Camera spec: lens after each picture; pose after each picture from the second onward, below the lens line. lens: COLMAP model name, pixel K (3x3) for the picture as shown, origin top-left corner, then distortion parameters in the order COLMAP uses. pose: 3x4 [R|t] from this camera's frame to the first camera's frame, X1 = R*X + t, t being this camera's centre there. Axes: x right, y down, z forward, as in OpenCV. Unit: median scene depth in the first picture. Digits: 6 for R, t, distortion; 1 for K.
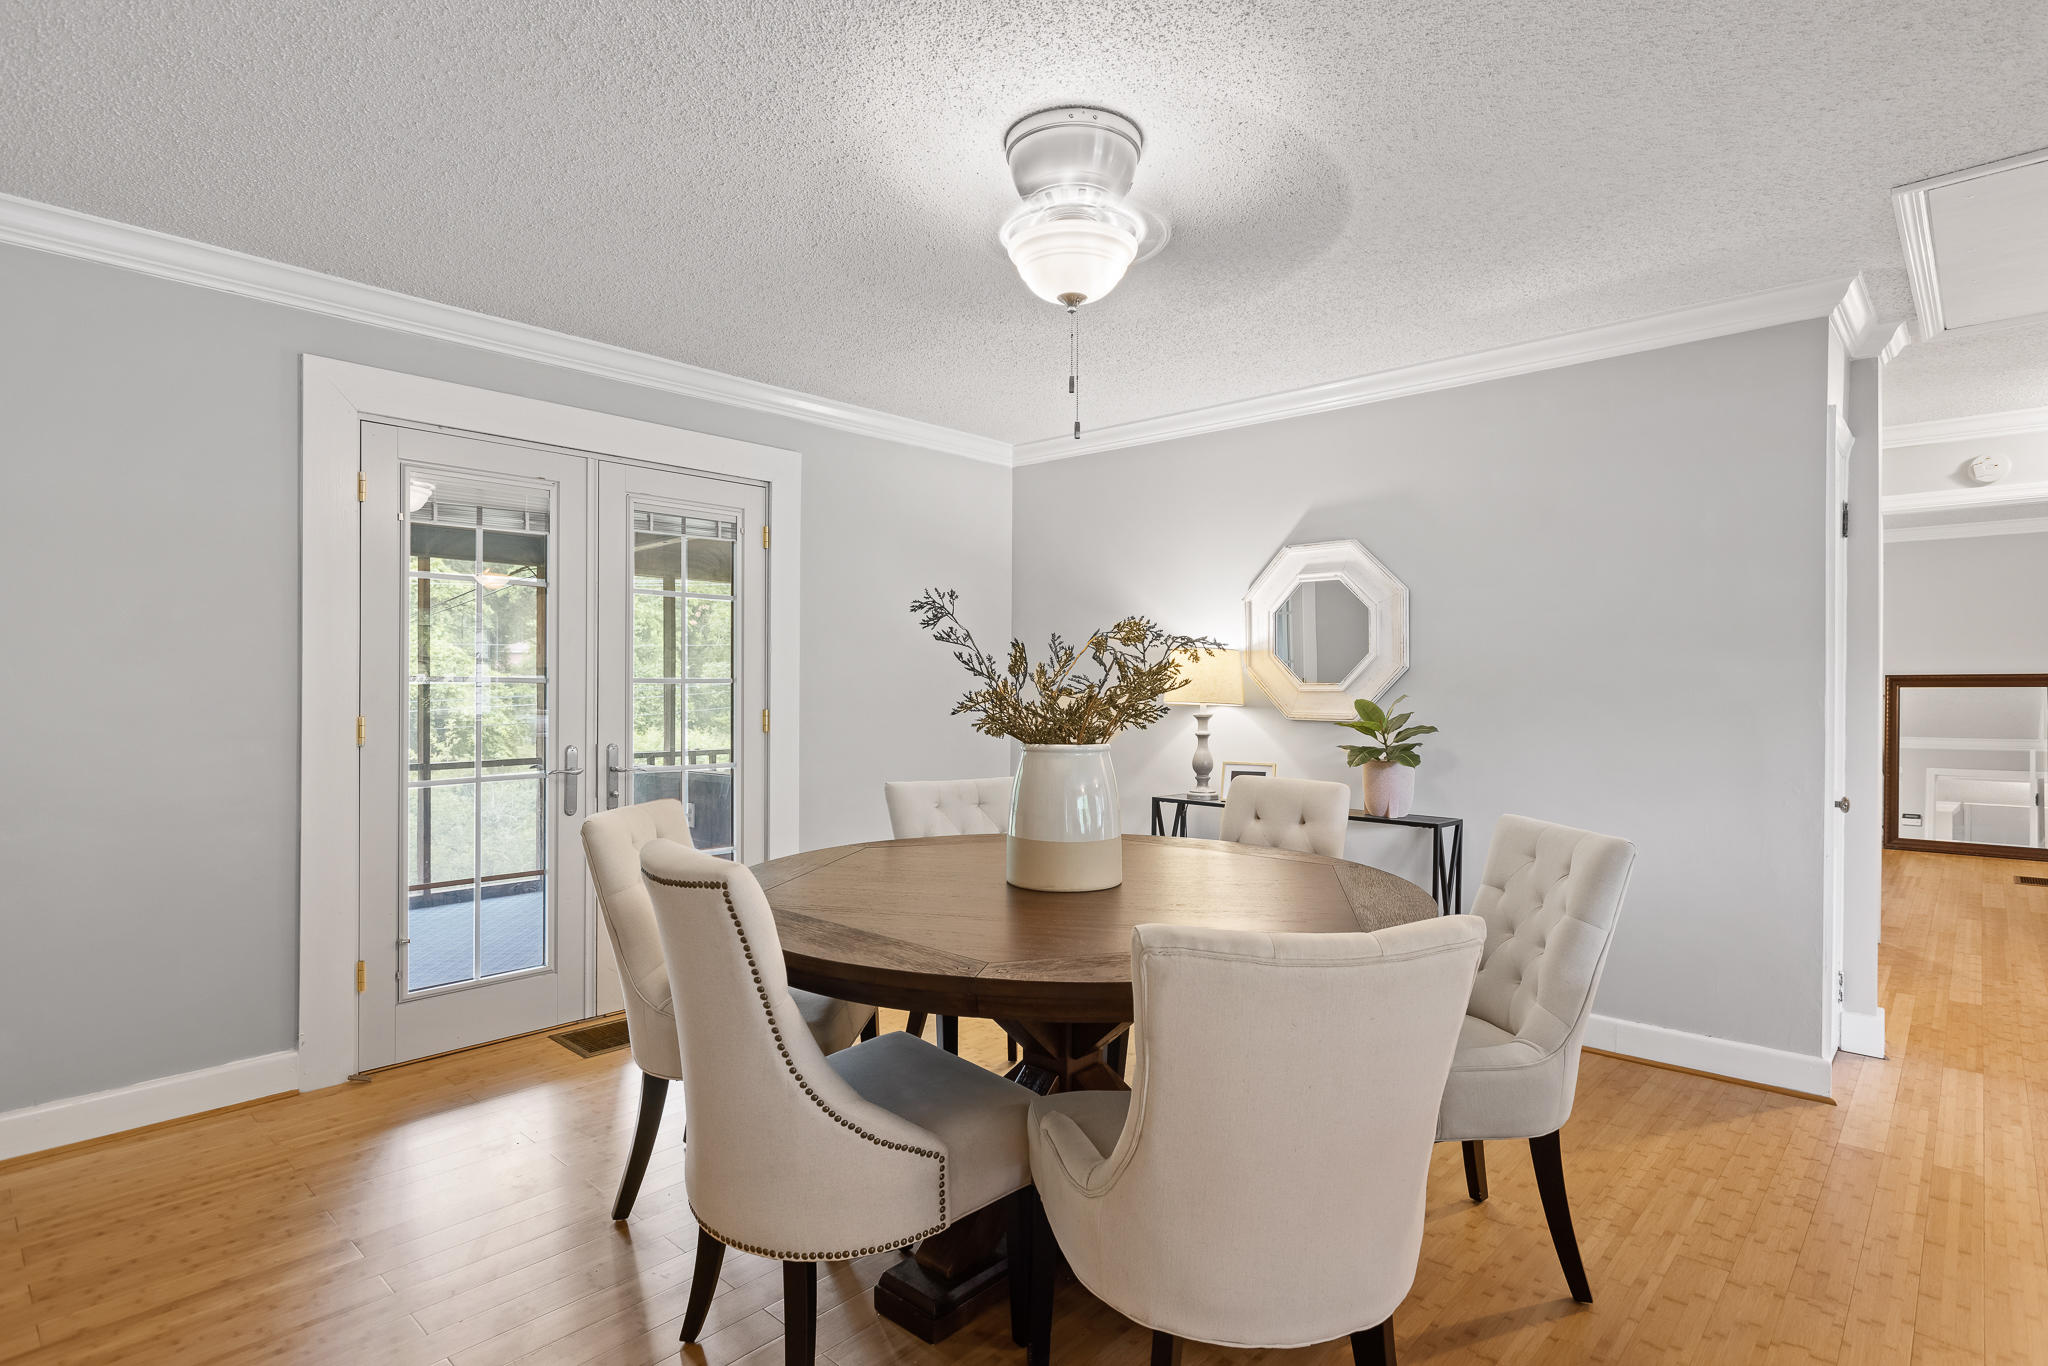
lens RADIAL K [[1030.4, 0, 1015.2], [0, 1030.4, 693.3], [0, 0, 1]] dist [-0.003153, -0.000604]
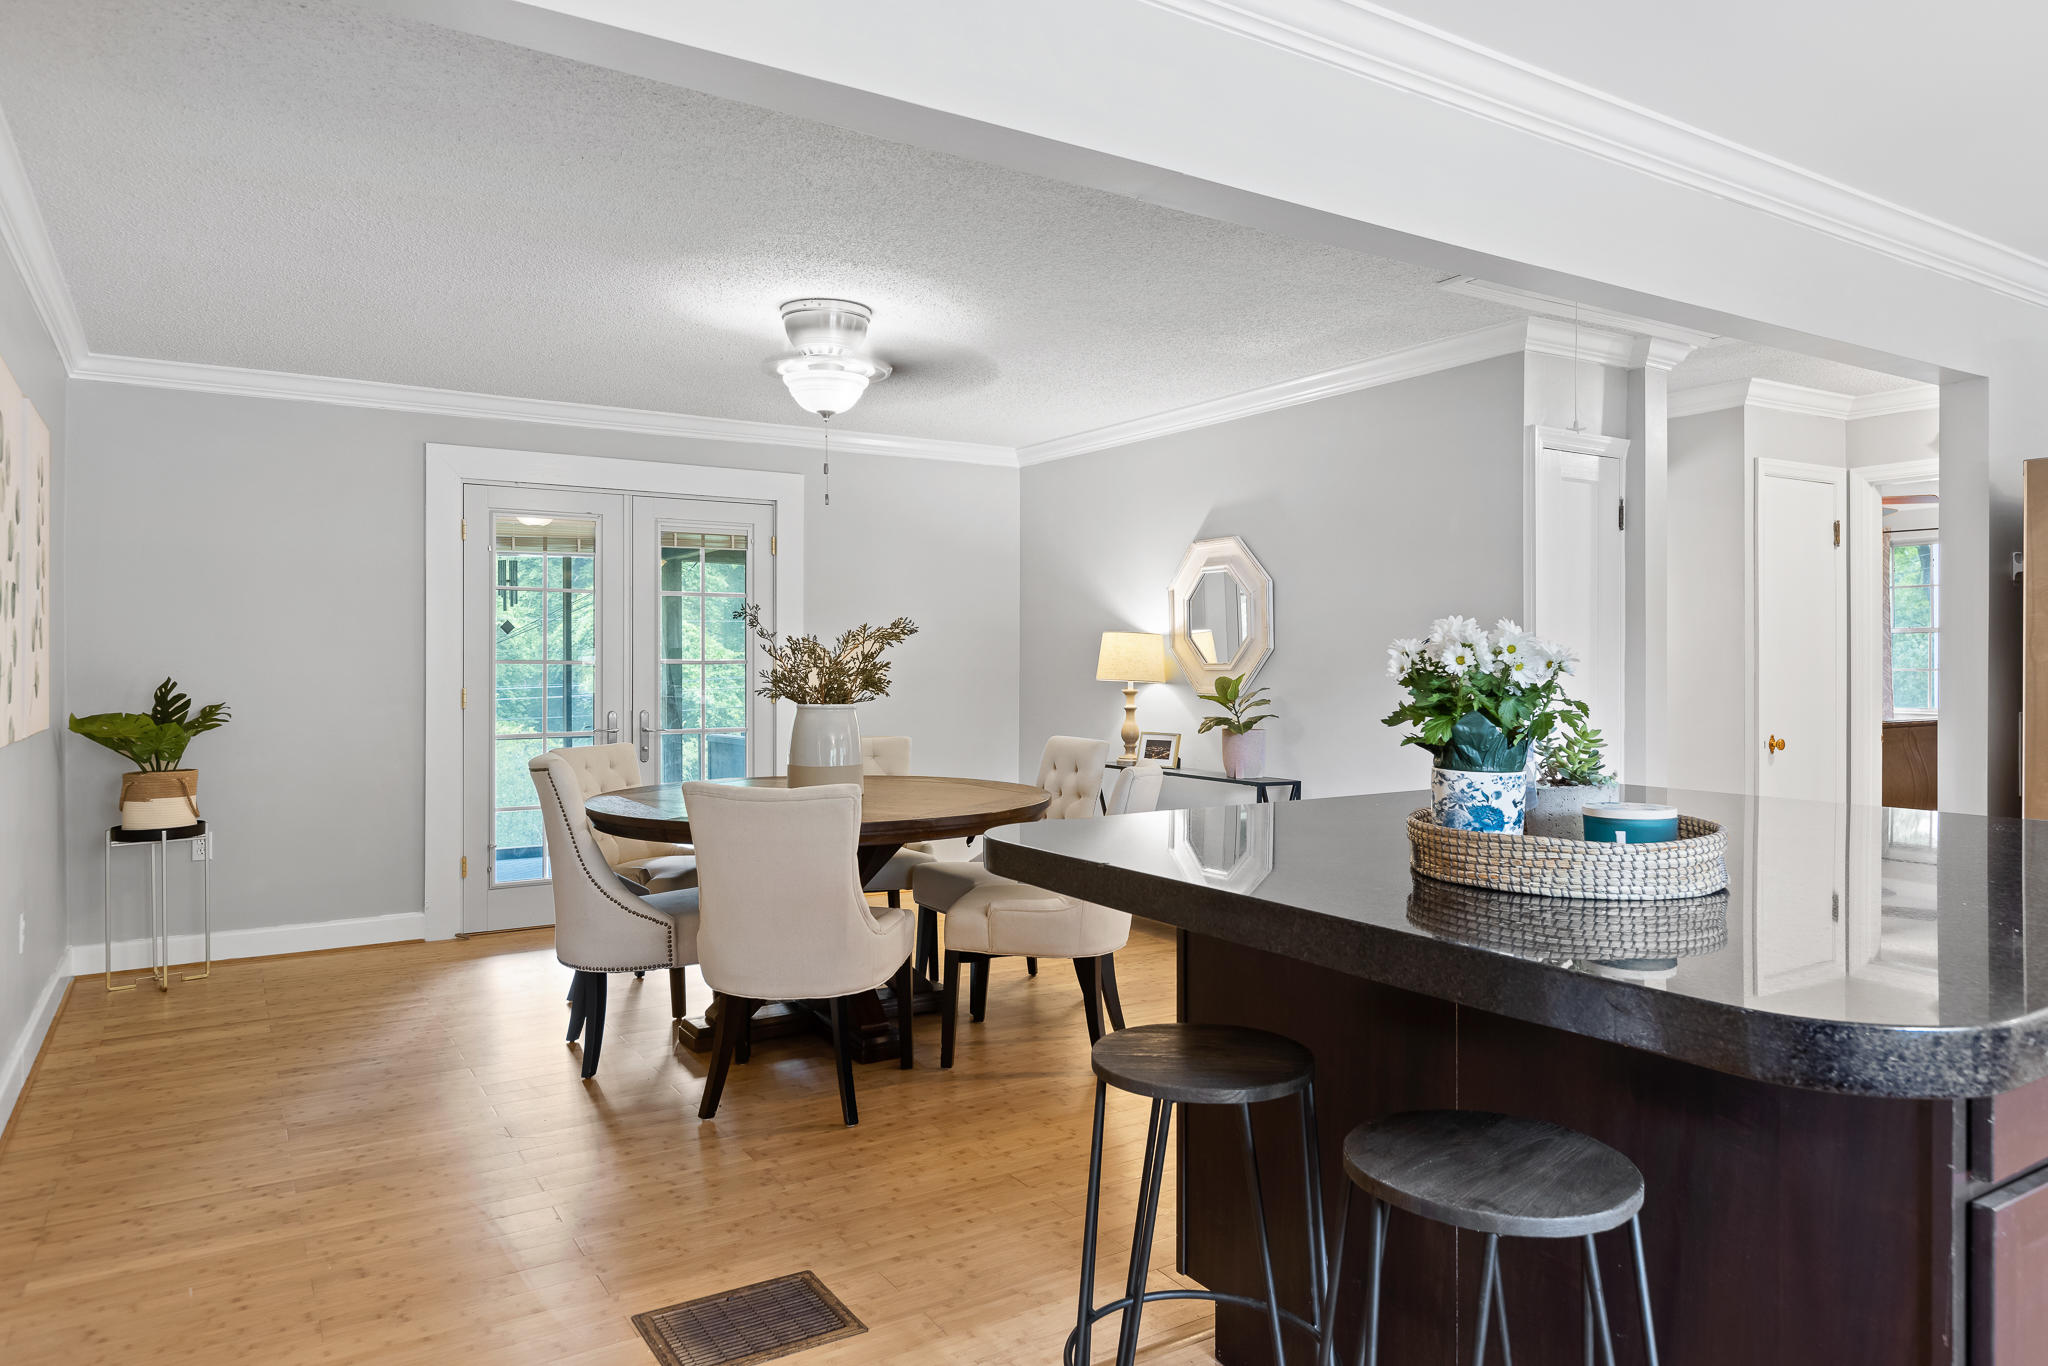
lens RADIAL K [[1281.0, 0, 1024.9], [0, 1281.0, 673.4], [0, 0, 1]] dist [-0.006273, -0.001213]
pose [[0.967312, 0.000051, -0.253589, 0.464061], [-0.000230, 1.000000, -0.000677, 0.002850], [0.253589, 0.000713, 0.967312, -0.430231]]
